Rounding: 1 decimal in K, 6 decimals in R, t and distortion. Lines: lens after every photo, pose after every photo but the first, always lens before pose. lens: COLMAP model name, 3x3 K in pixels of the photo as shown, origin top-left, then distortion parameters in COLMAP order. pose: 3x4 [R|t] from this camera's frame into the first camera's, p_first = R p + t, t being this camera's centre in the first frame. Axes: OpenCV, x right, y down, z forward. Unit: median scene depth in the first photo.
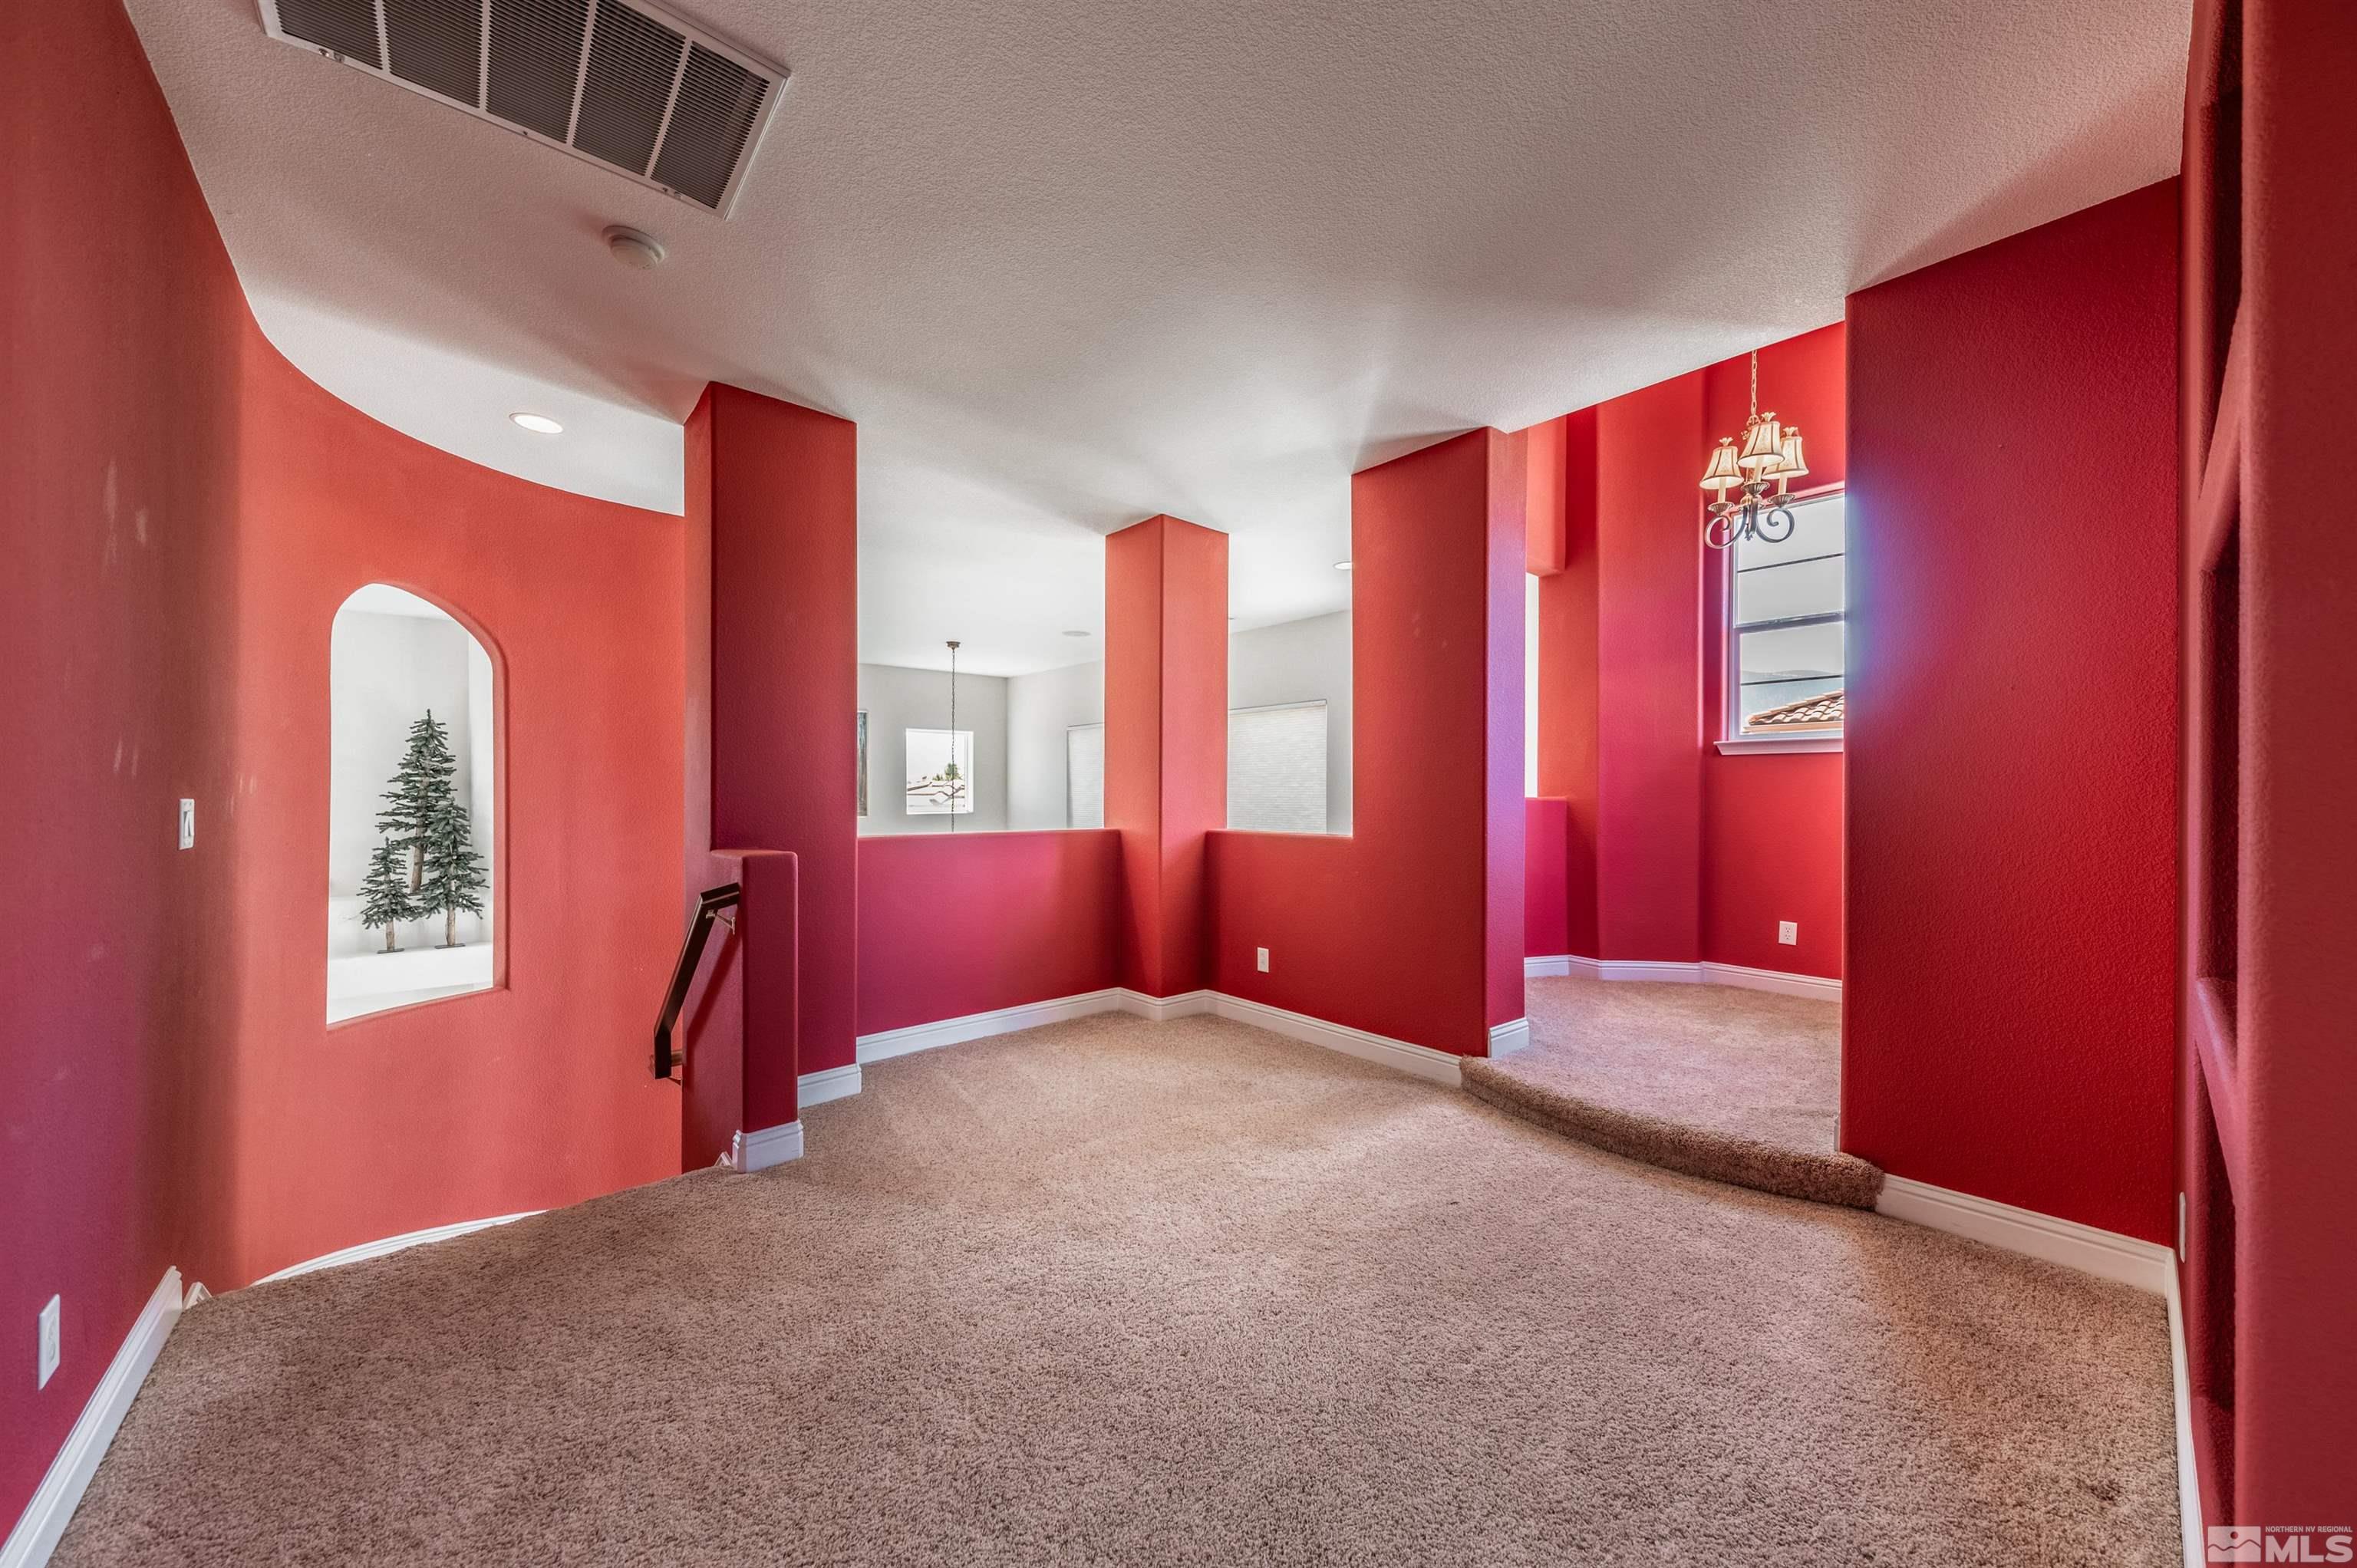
lens RADIAL K [[818.0, 0, 1174.3], [0, 818.0, 788.7], [0, 0, 1]] dist [0.000318, -0.001941]
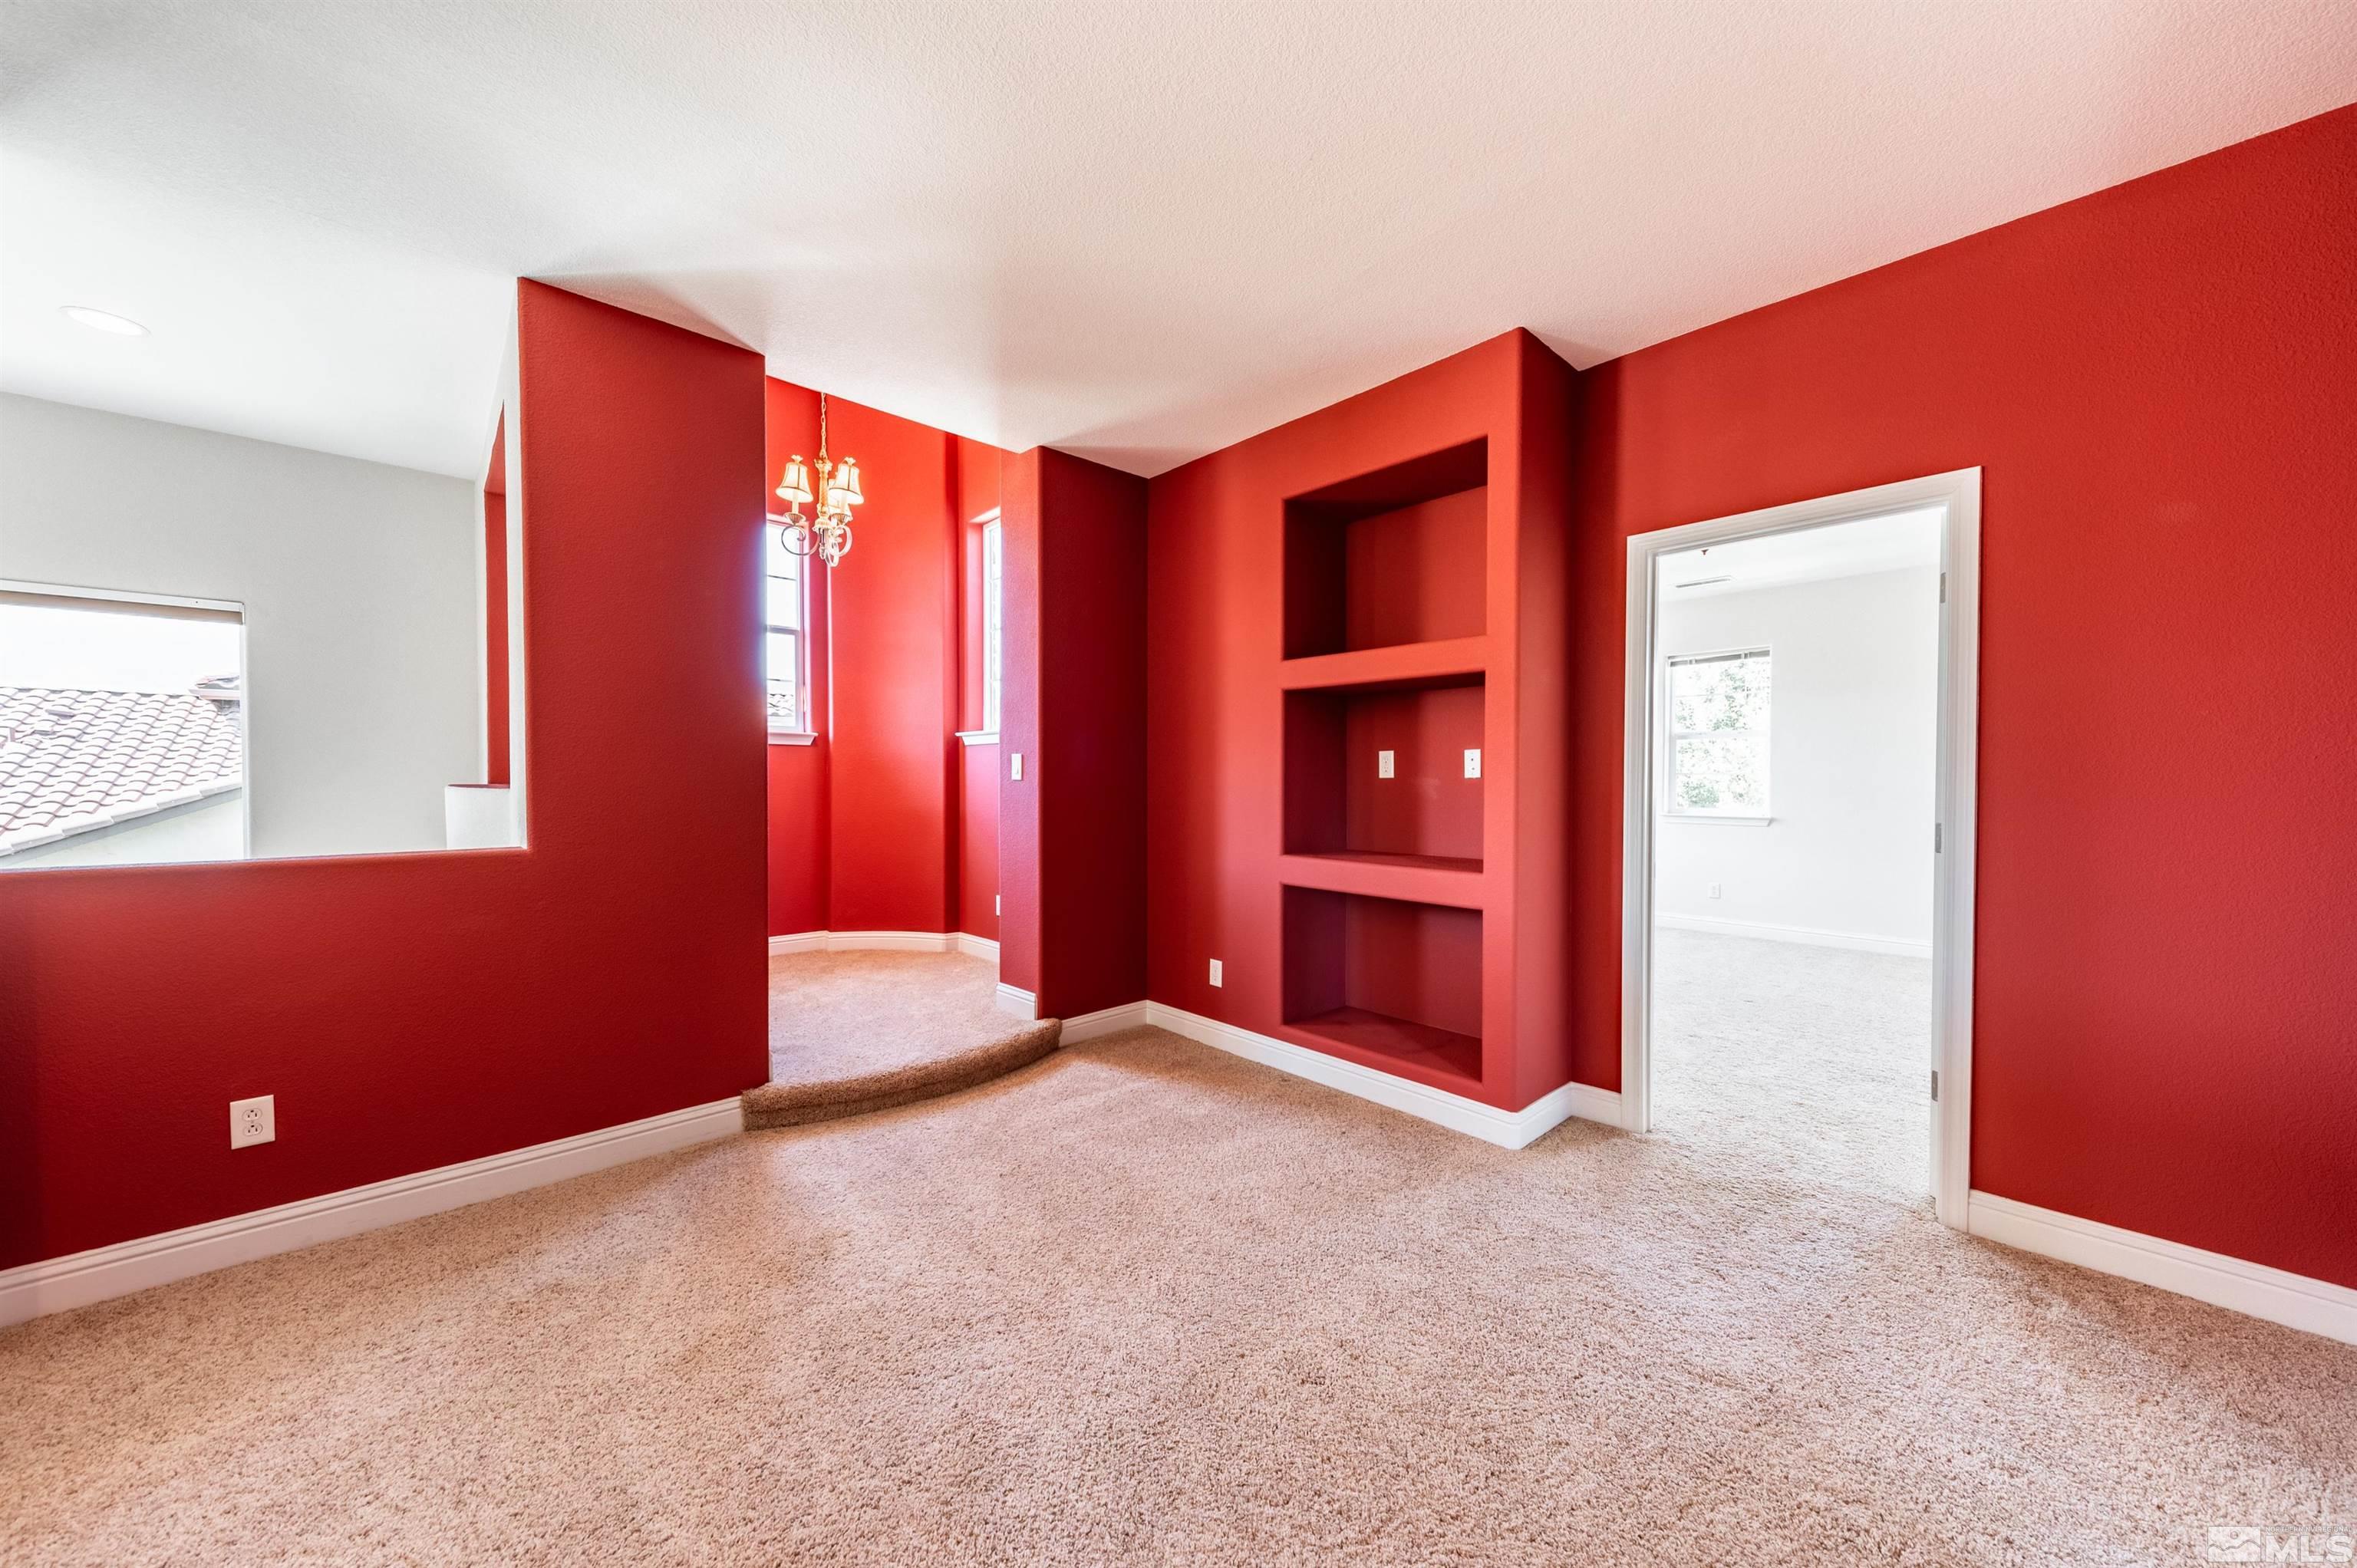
lens RADIAL K [[818.0, 0, 1176.1], [0, 818.0, 788.7], [0, 0, 1]] dist [0.000318, -0.001941]
pose [[-0.038796, -0.006349, 0.999227, -0.509873], [-0.000465, 0.999980, 0.006336, 0.010398], [-0.999247, -0.000219, -0.038798, 0.606185]]
